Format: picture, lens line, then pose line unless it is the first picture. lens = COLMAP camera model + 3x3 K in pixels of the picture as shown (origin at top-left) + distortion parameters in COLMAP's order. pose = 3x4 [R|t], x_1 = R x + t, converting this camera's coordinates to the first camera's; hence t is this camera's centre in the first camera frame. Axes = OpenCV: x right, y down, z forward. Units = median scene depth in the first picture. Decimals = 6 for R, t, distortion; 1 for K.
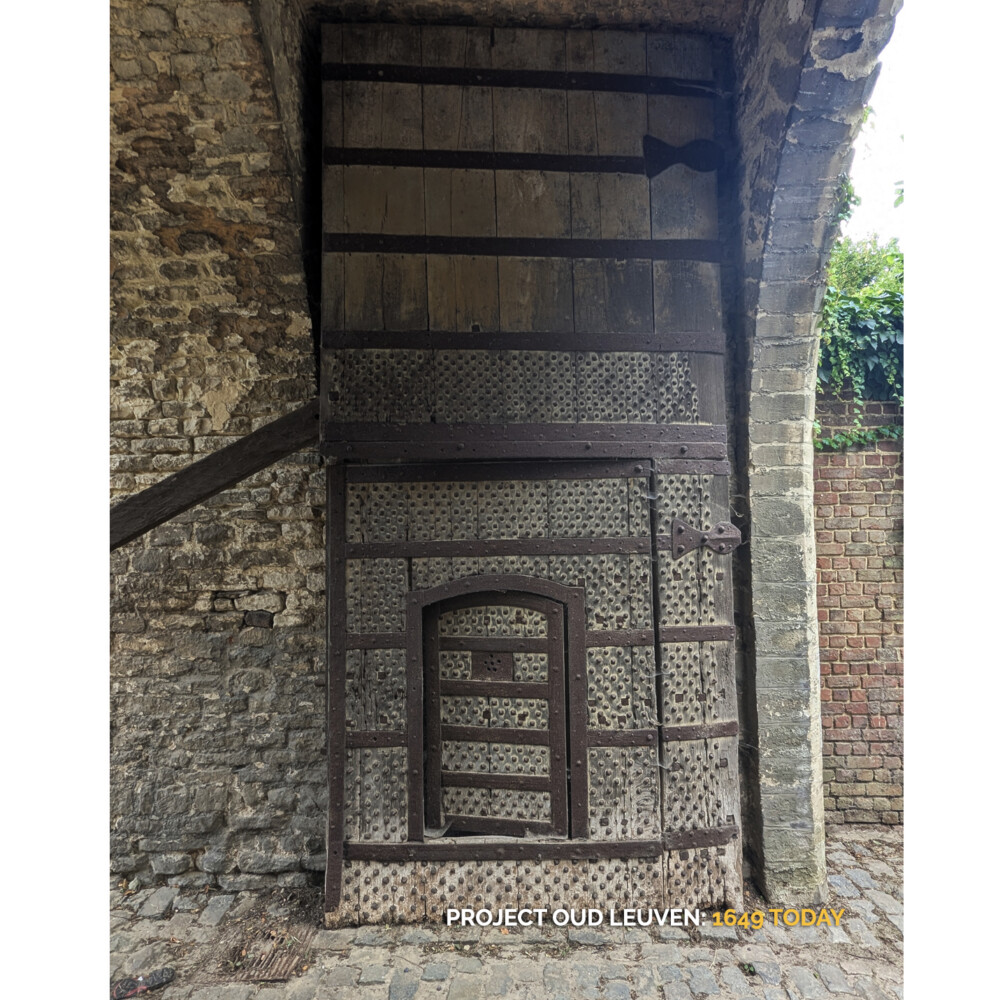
lens RADIAL K [[617.5, 0, 500.0], [0, 617.5, 500.0], [0, 0, 1]] dist [0.003830, 0.000990]
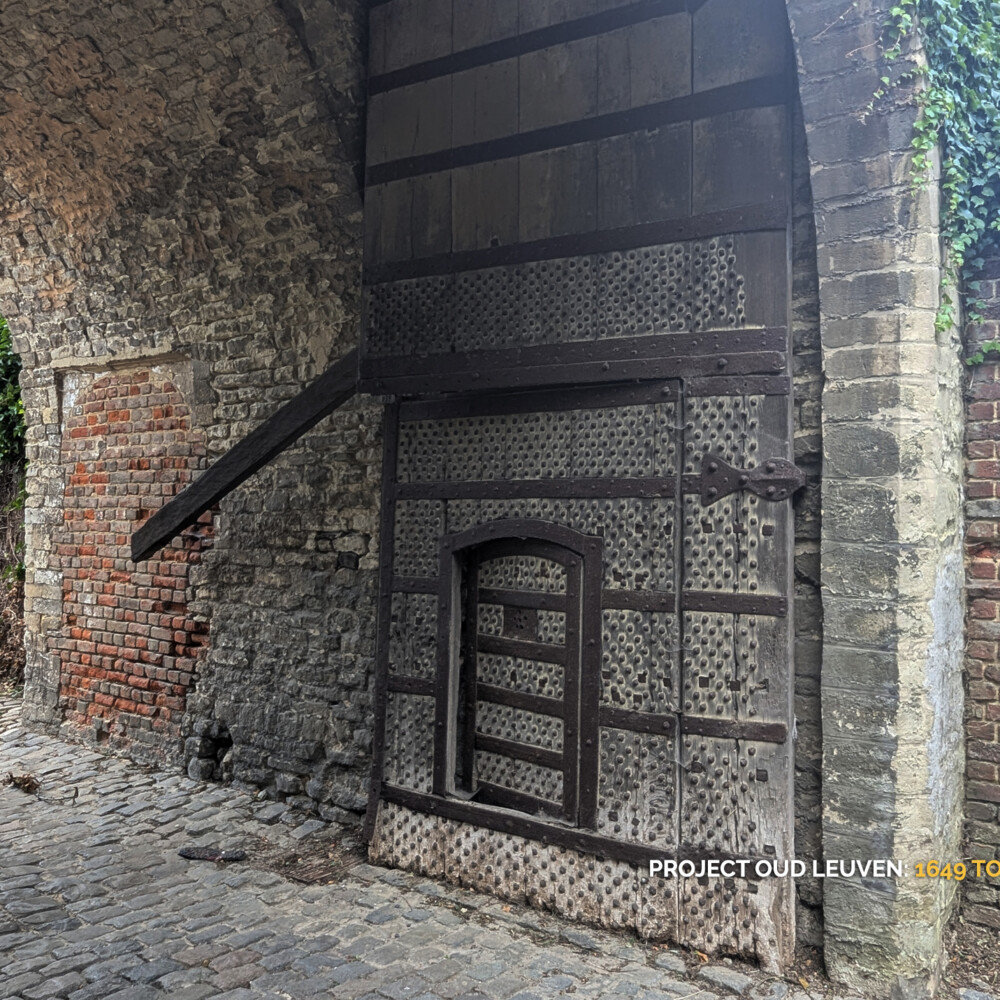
lens RADIAL K [[921.6, 0, 500.0], [0, 921.6, 500.0], [0, 0, 1]] dist [0.007640, 0.001314]
pose [[0.824555, 0.017689, -0.565505, 0.722167], [-0.001439, 0.999573, 0.029168, 0.054789], [0.565780, -0.023237, 0.824229, -0.103799]]
